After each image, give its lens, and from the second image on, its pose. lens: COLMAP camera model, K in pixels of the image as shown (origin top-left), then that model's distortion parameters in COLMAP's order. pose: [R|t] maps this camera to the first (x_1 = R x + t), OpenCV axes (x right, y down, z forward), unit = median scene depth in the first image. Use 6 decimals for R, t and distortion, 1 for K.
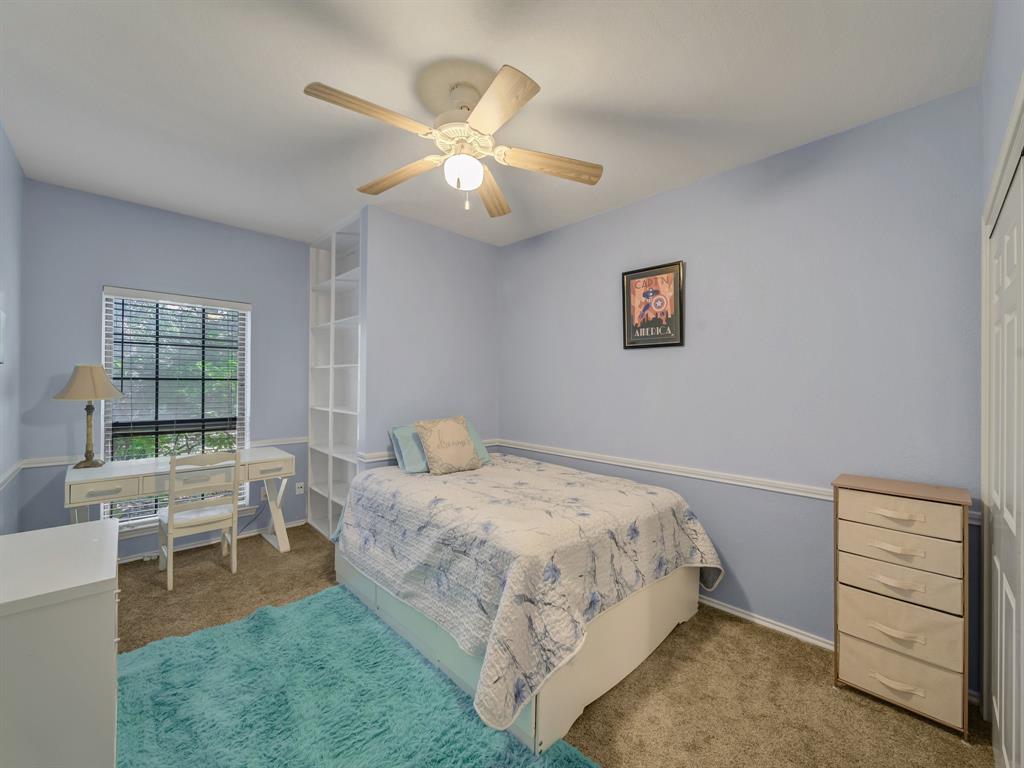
lens RADIAL K [[411.3, 0, 544.9], [0, 411.3, 382.1], [0, 0, 1]] dist [0.000871, -0.000053]
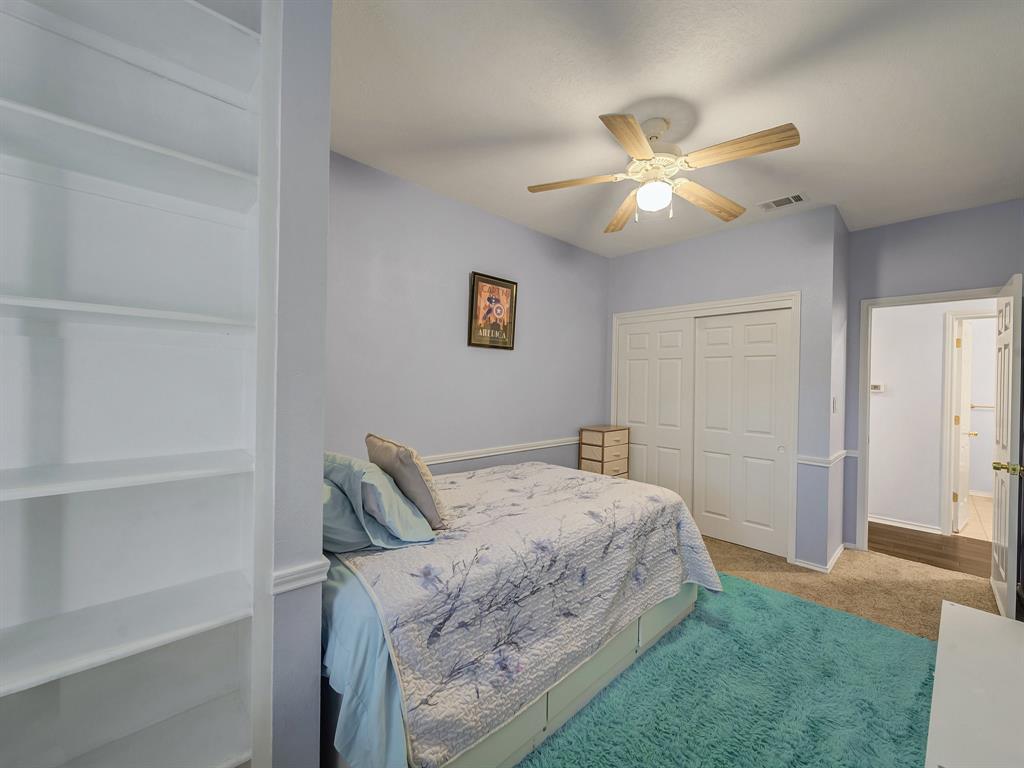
lens RADIAL K [[411.3, 0, 544.9], [0, 411.3, 382.1], [0, 0, 1]] dist [0.000871, -0.000053]
pose [[0.023983, -0.009143, 0.999671, -0.884960], [-0.017770, 0.999796, 0.009570, -0.003093], [-0.999554, -0.017994, 0.023816, 0.838610]]
